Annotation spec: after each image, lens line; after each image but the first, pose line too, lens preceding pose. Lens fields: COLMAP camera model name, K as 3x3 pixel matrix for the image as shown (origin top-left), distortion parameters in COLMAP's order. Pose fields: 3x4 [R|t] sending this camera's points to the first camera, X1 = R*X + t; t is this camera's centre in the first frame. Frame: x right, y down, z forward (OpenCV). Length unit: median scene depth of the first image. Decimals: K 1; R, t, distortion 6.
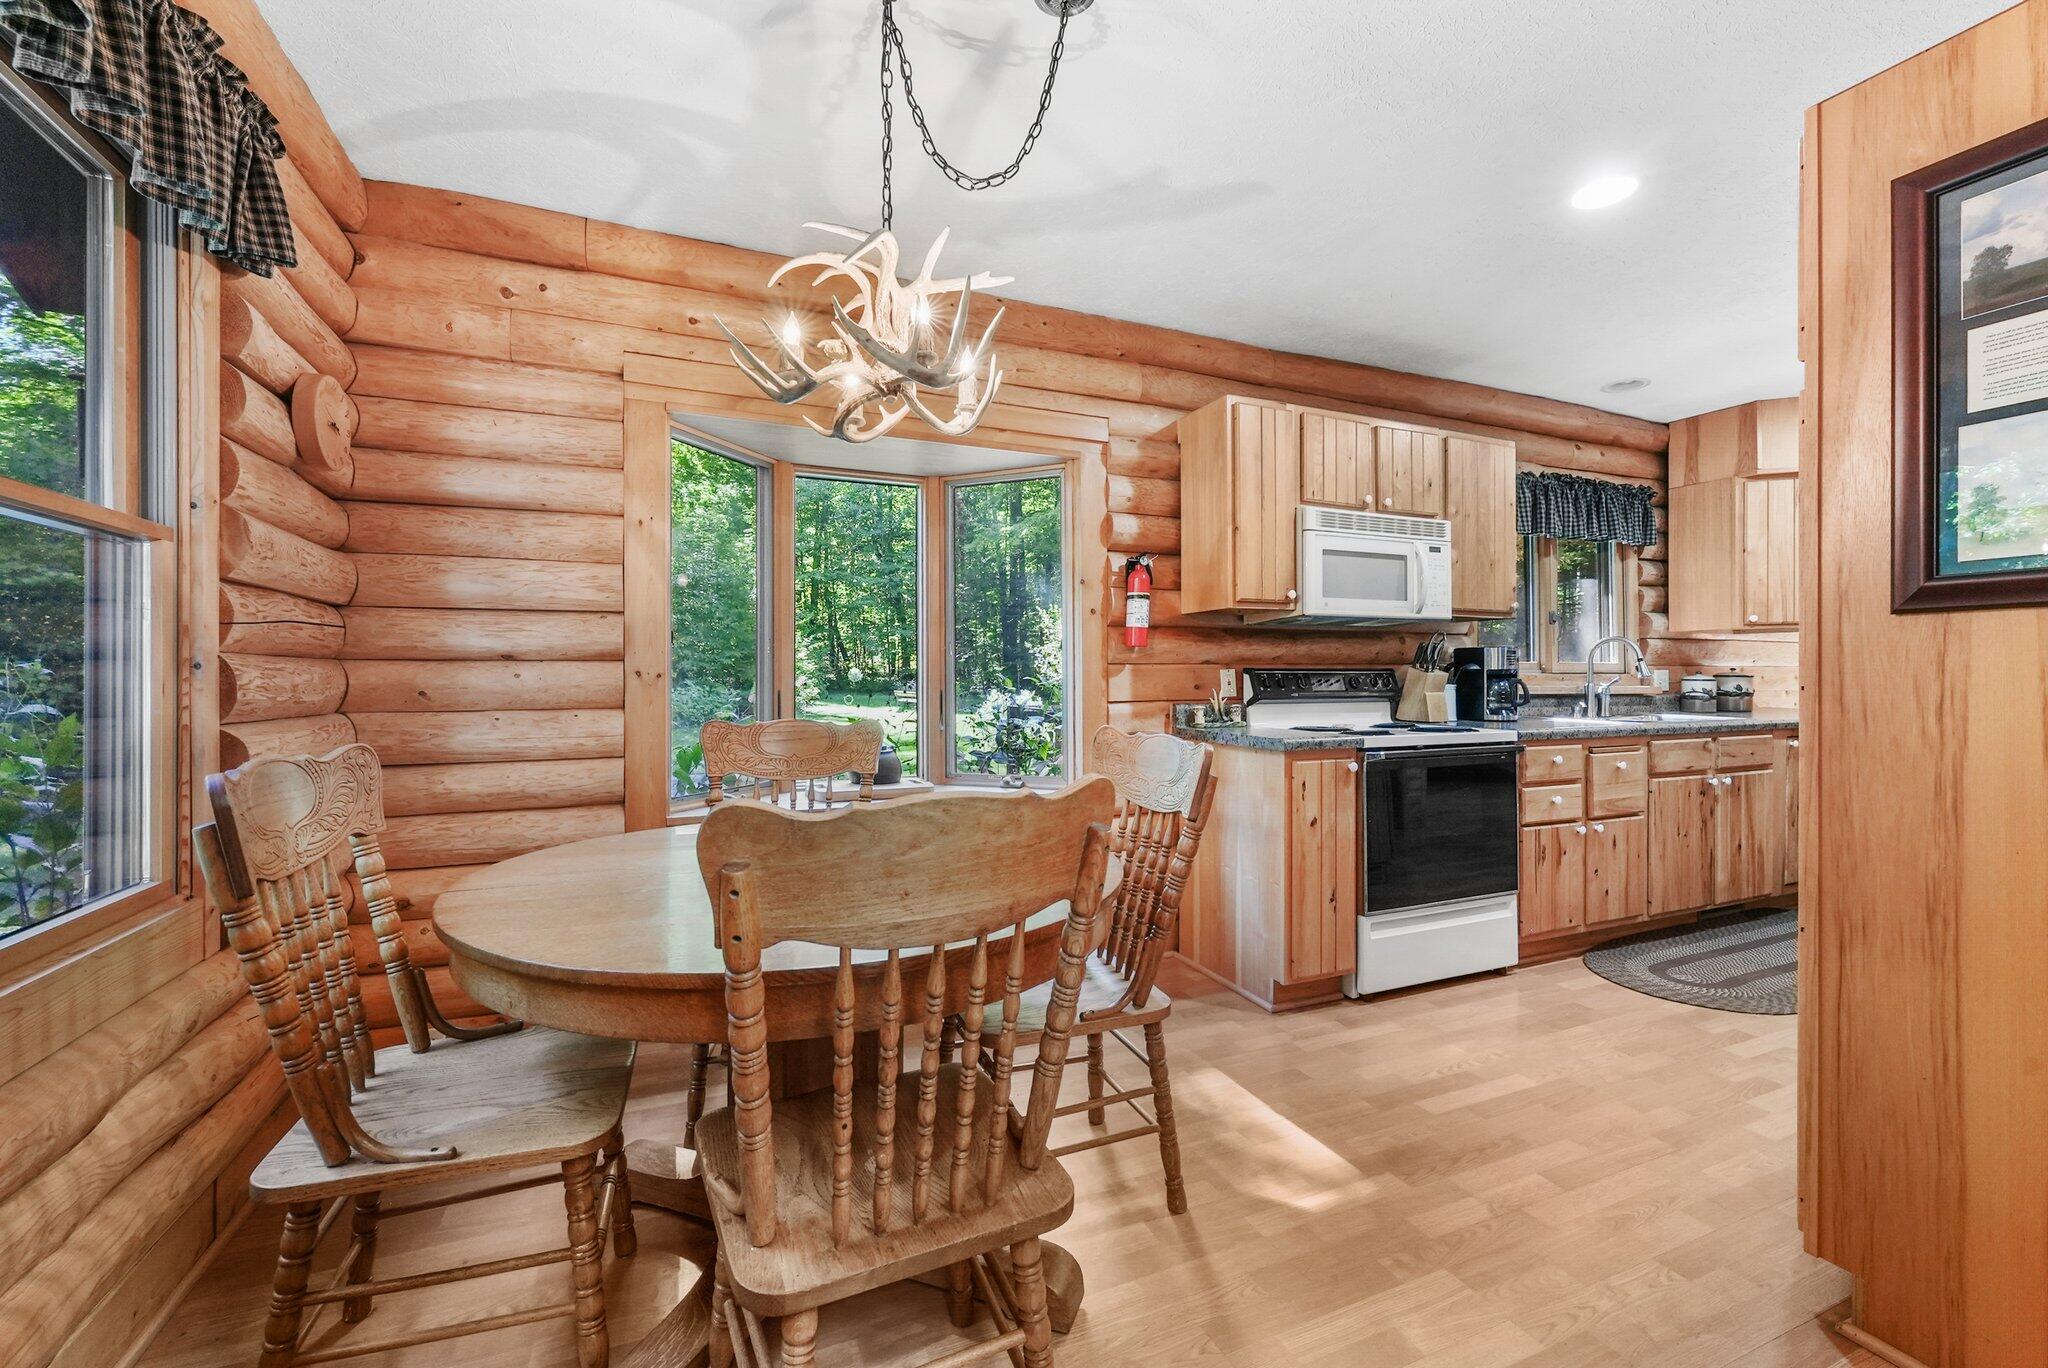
lens RADIAL K [[839.3, 0, 1004.3], [0, 839.3, 674.3], [0, 0, 1]] dist [-0.003254, 0.000103]
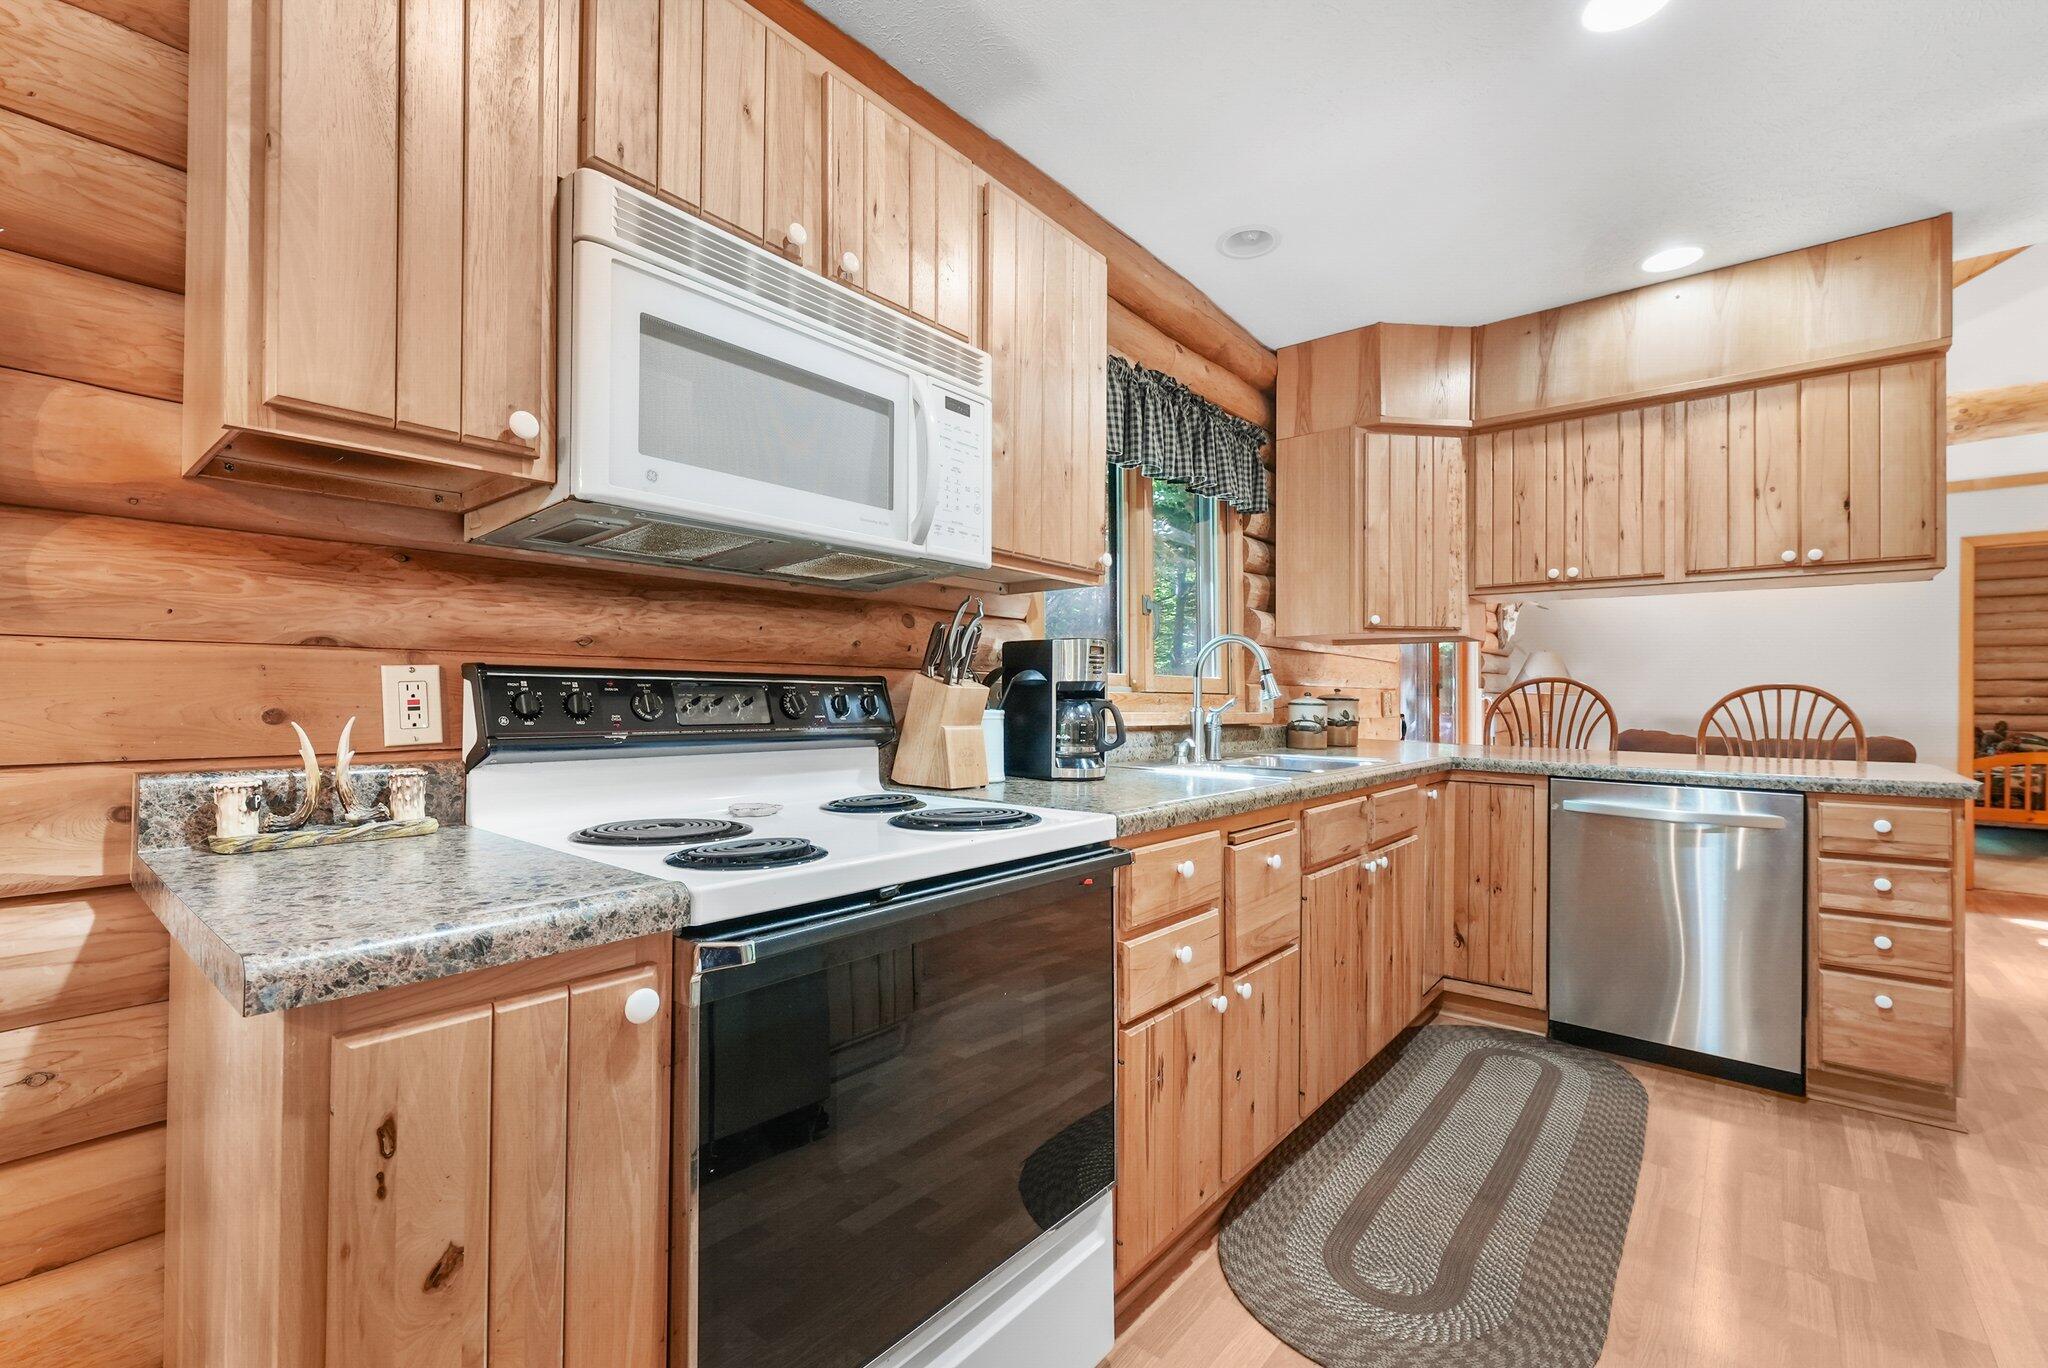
lens RADIAL K [[880.8, 0, 1024.3], [0, 880.8, 689.6], [0, 0, 1]] dist [-0.000317, -0.000310]
pose [[0.883426, 0.013037, 0.468389, 0.305679], [-0.008718, 0.999897, -0.011387, 0.005819], [-0.468490, 0.005976, 0.883449, 0.533095]]
